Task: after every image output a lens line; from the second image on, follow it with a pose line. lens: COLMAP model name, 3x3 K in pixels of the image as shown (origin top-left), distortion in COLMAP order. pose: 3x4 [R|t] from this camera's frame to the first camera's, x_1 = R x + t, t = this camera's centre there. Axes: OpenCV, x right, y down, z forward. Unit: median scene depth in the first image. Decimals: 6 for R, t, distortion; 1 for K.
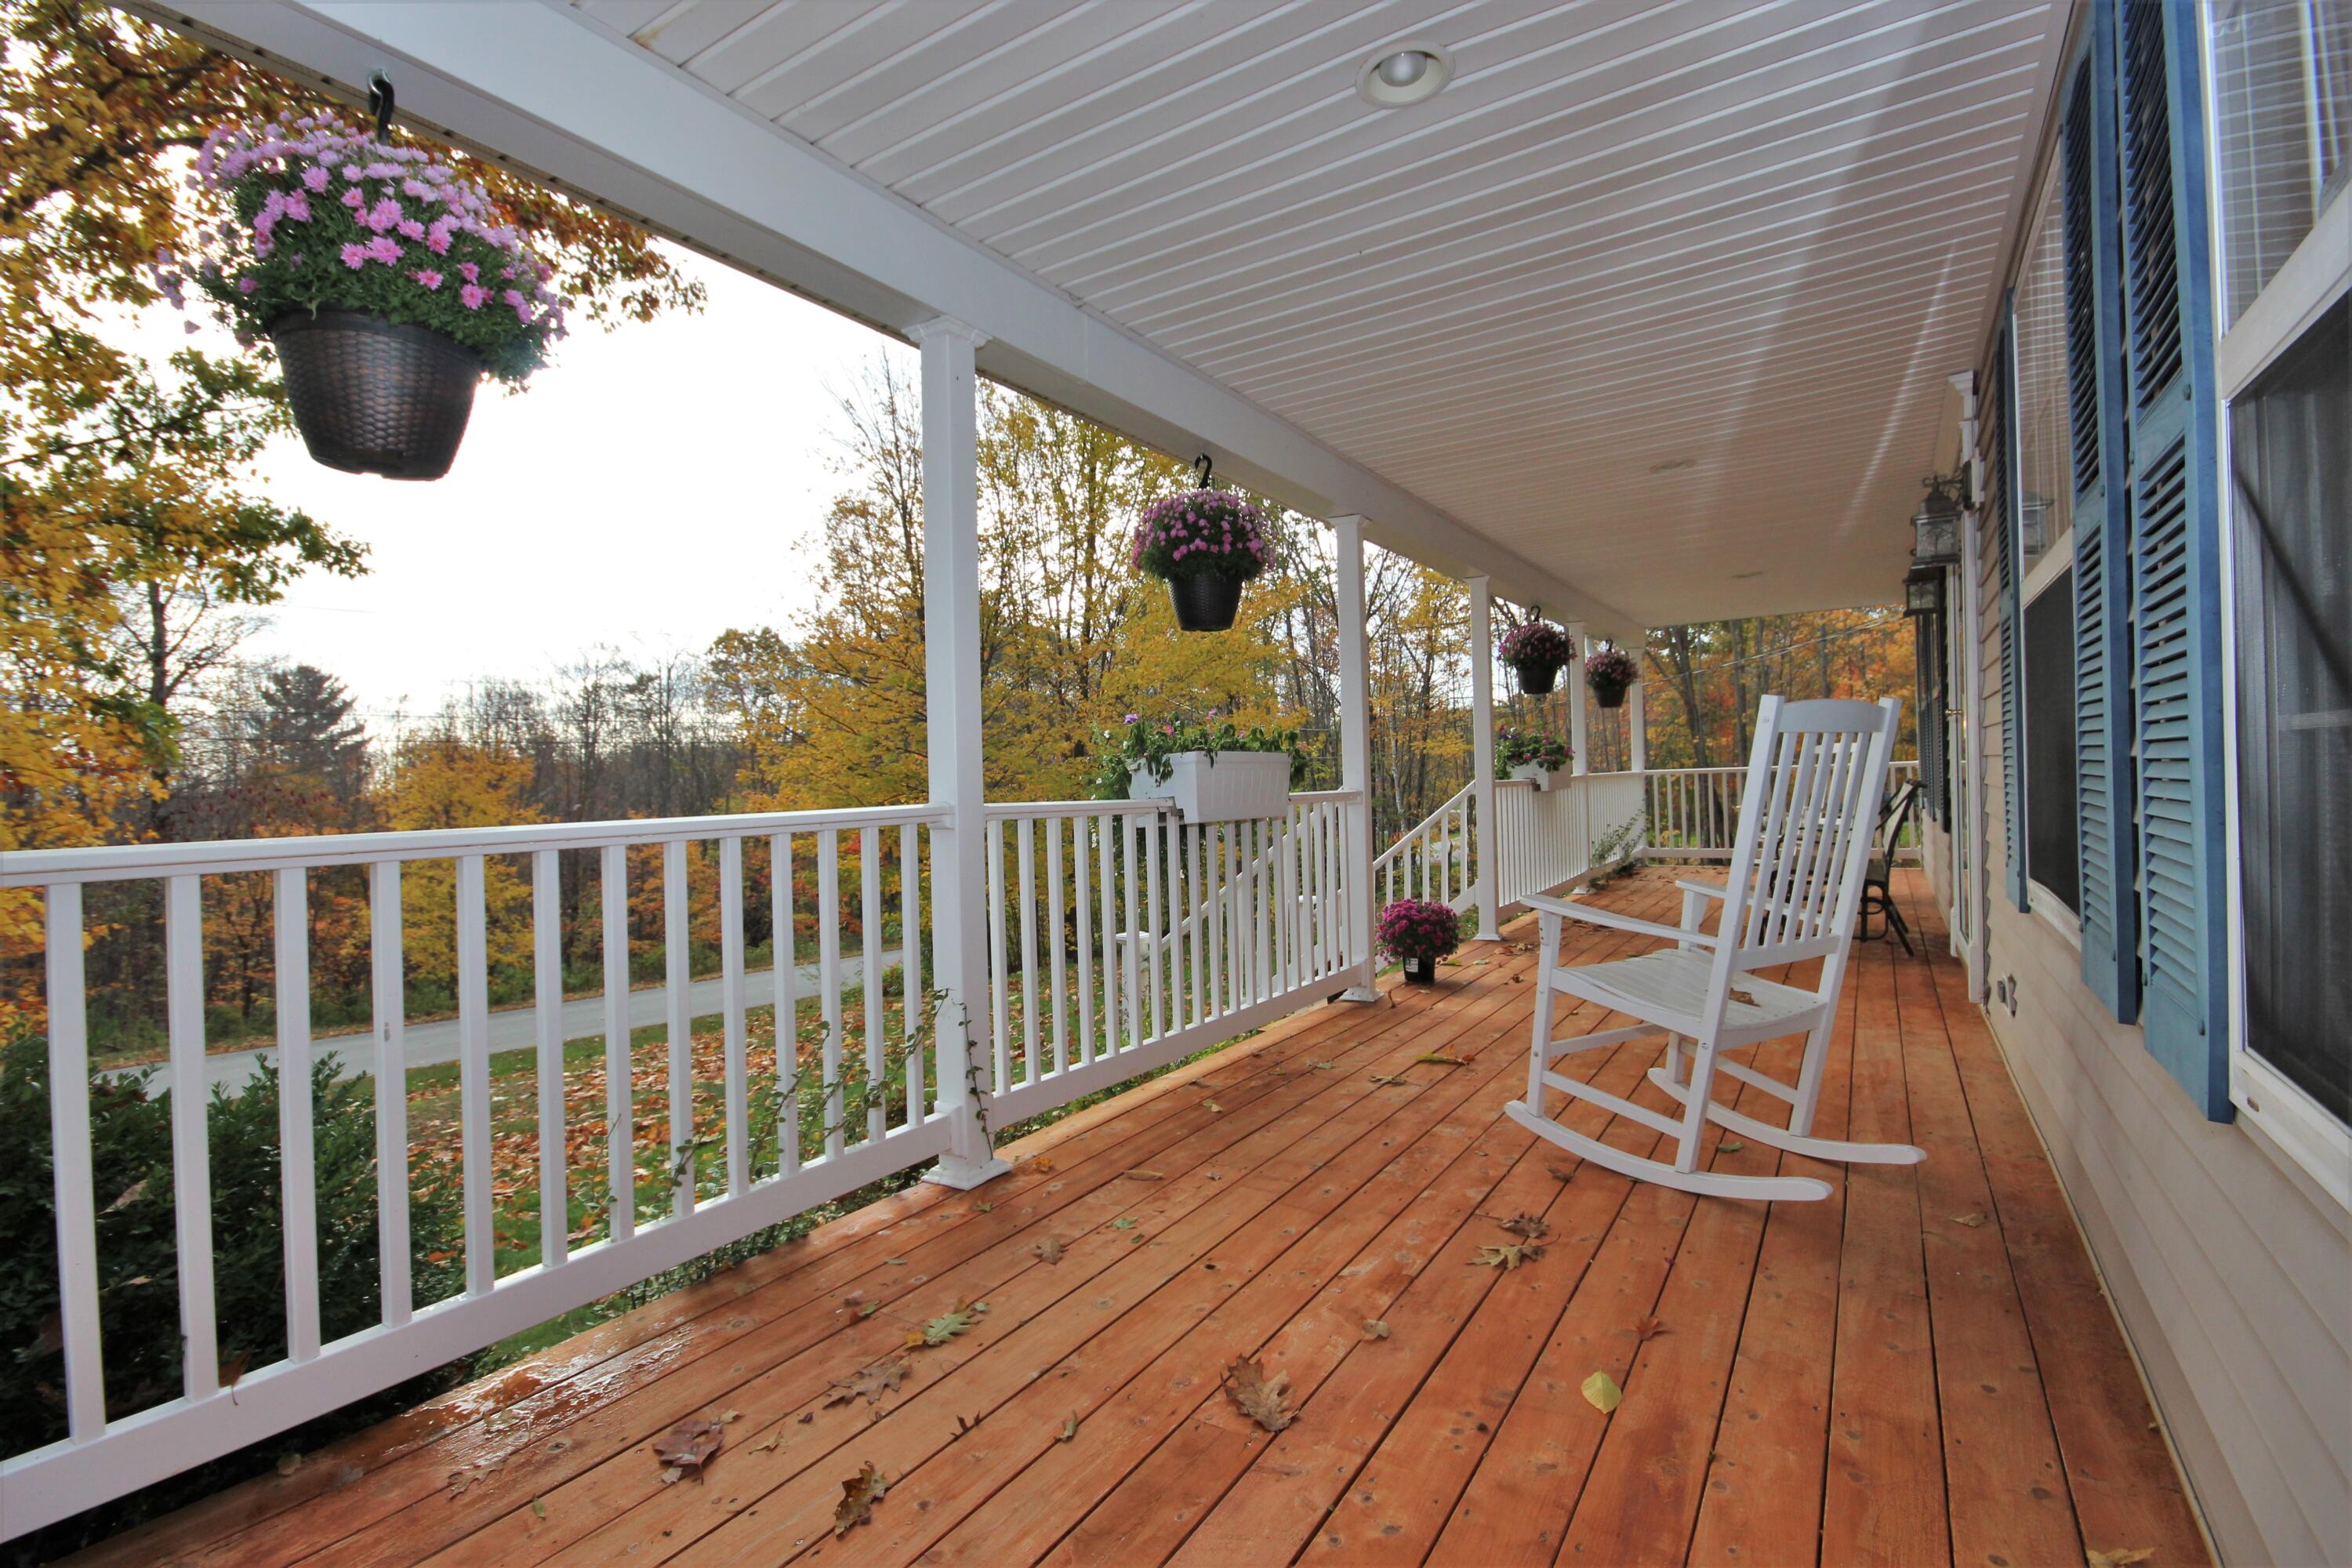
lens RADIAL K [[1078.2, 0, 1179.7], [0, 1078.2, 780.0], [0, 0, 1]] dist [0.001478, -0.004192]
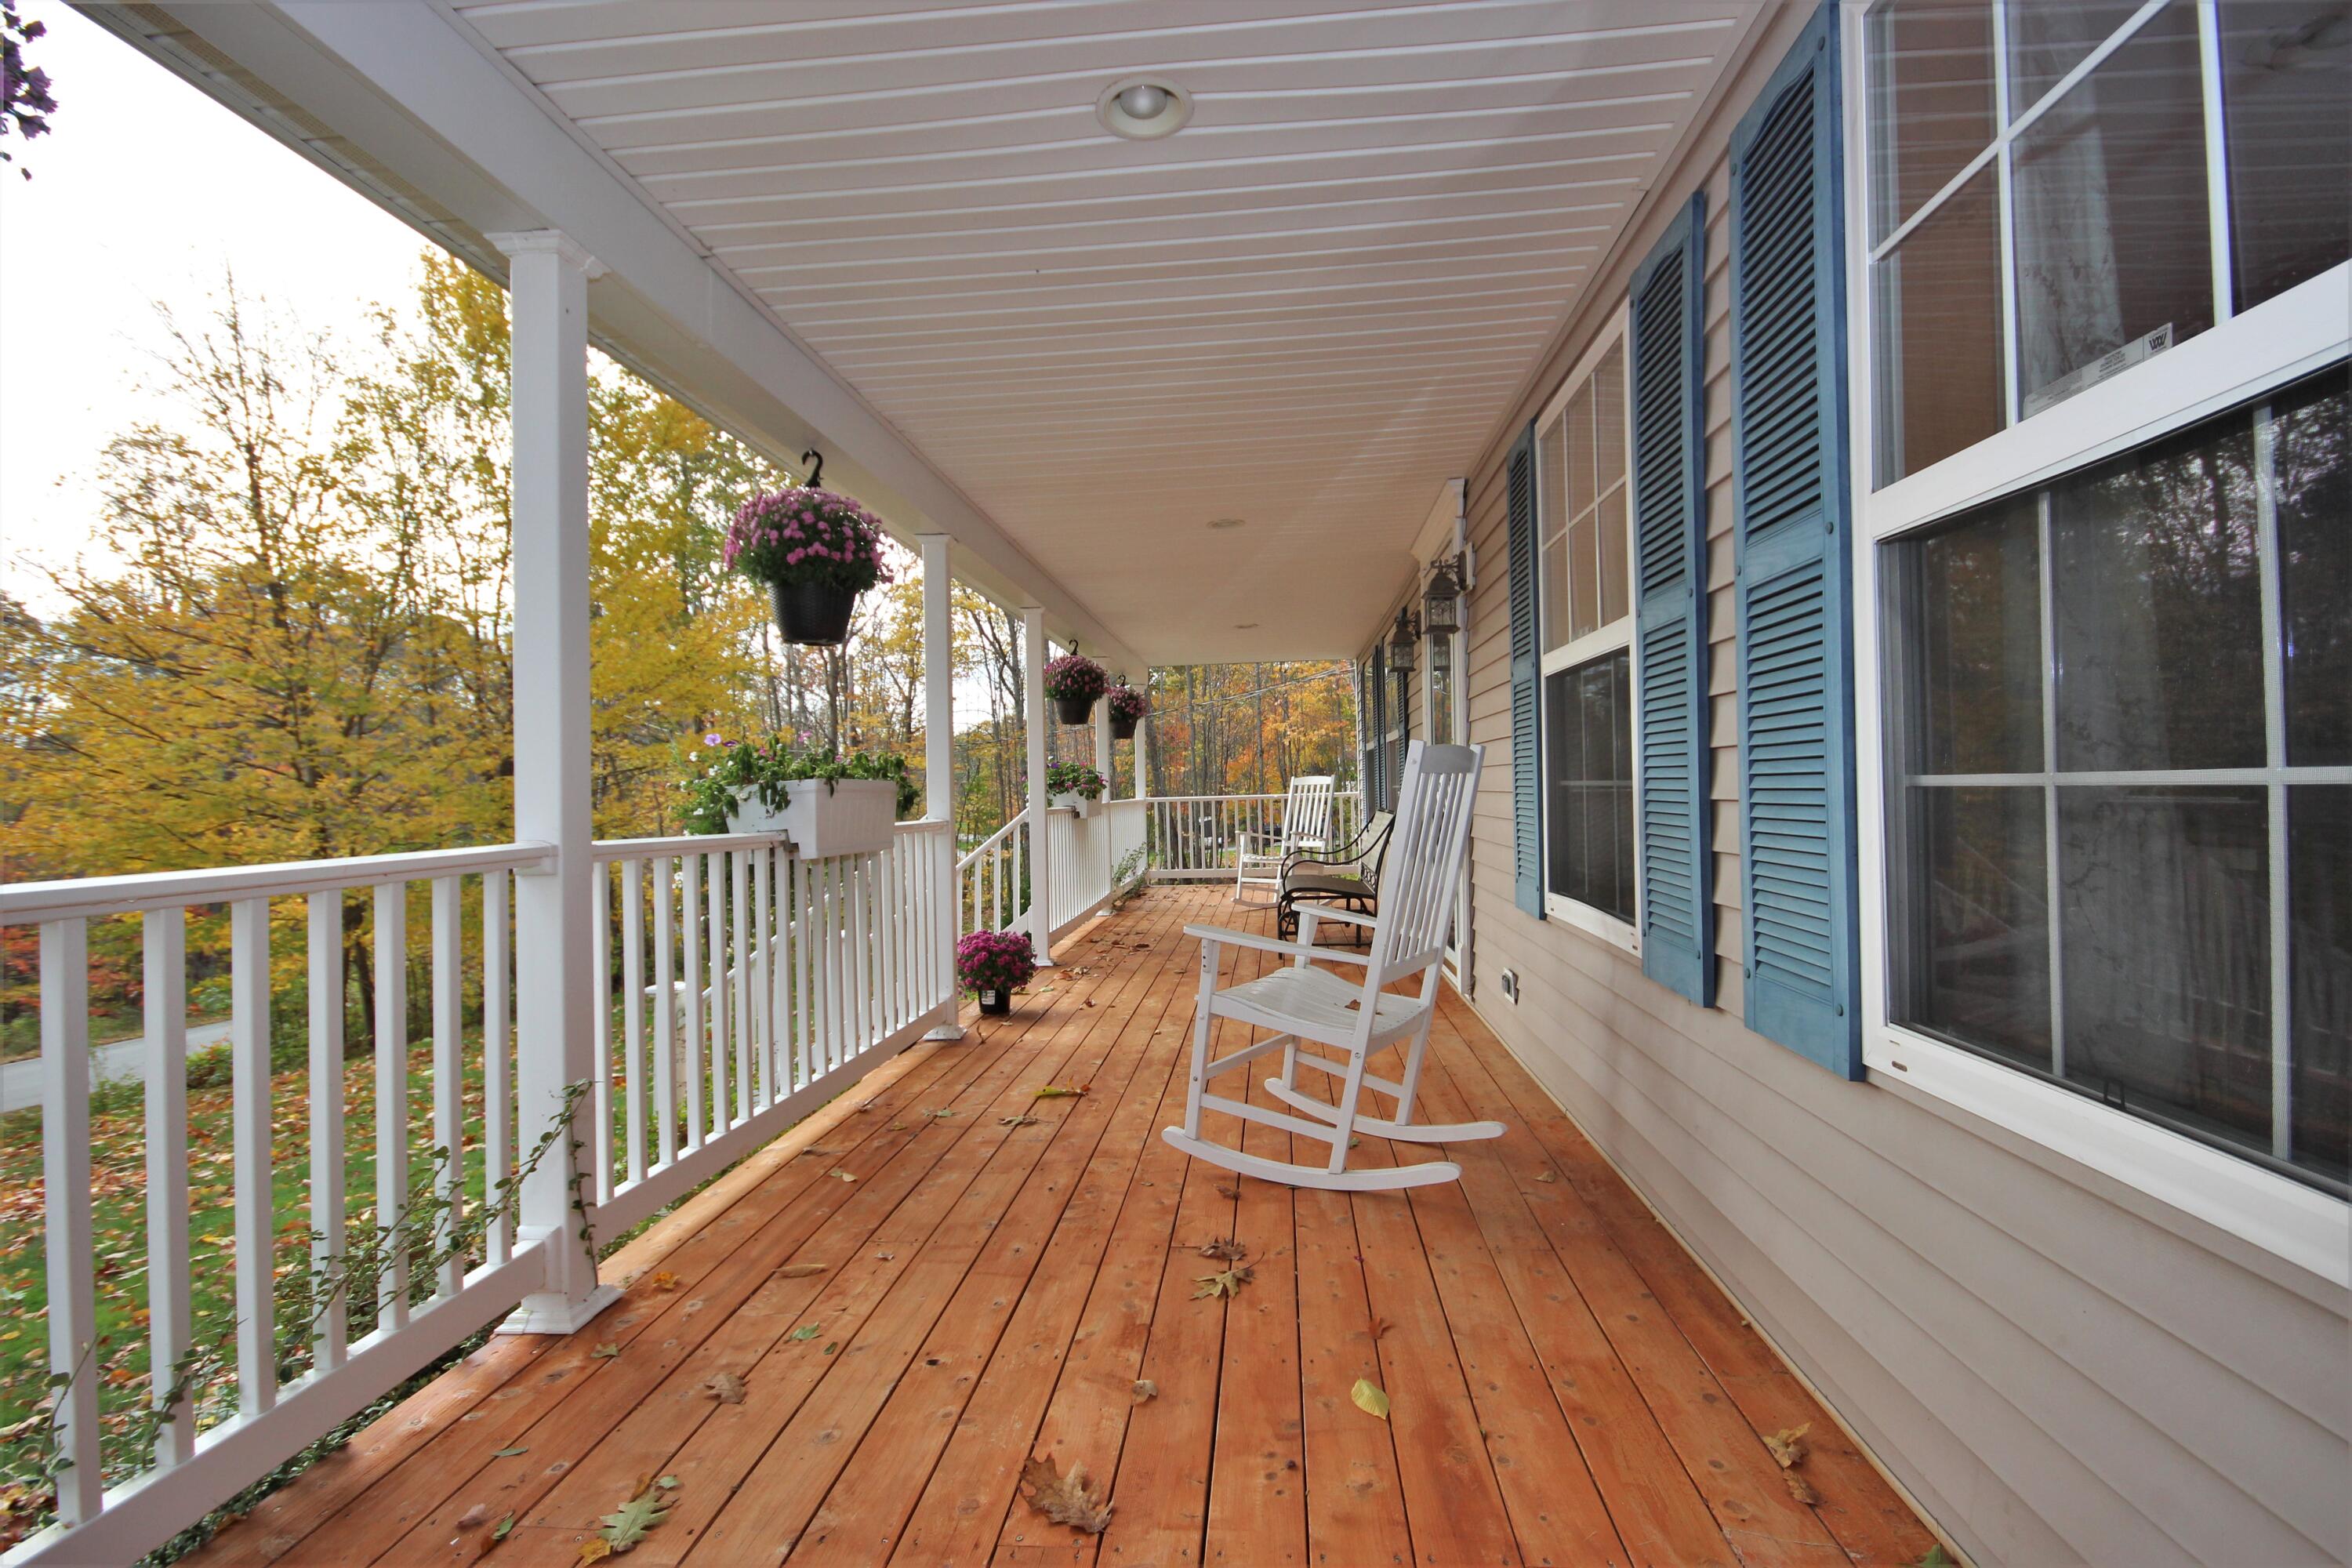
lens RADIAL K [[1078.2, 0, 1176.3], [0, 1078.2, 781.2], [0, 0, 1]] dist [0.001478, -0.004192]
pose [[0.887458, 0.014294, 0.460668, -0.164596], [-0.004545, 0.999742, -0.022265, -0.007512], [-0.460867, 0.017665, 0.887293, 0.085055]]
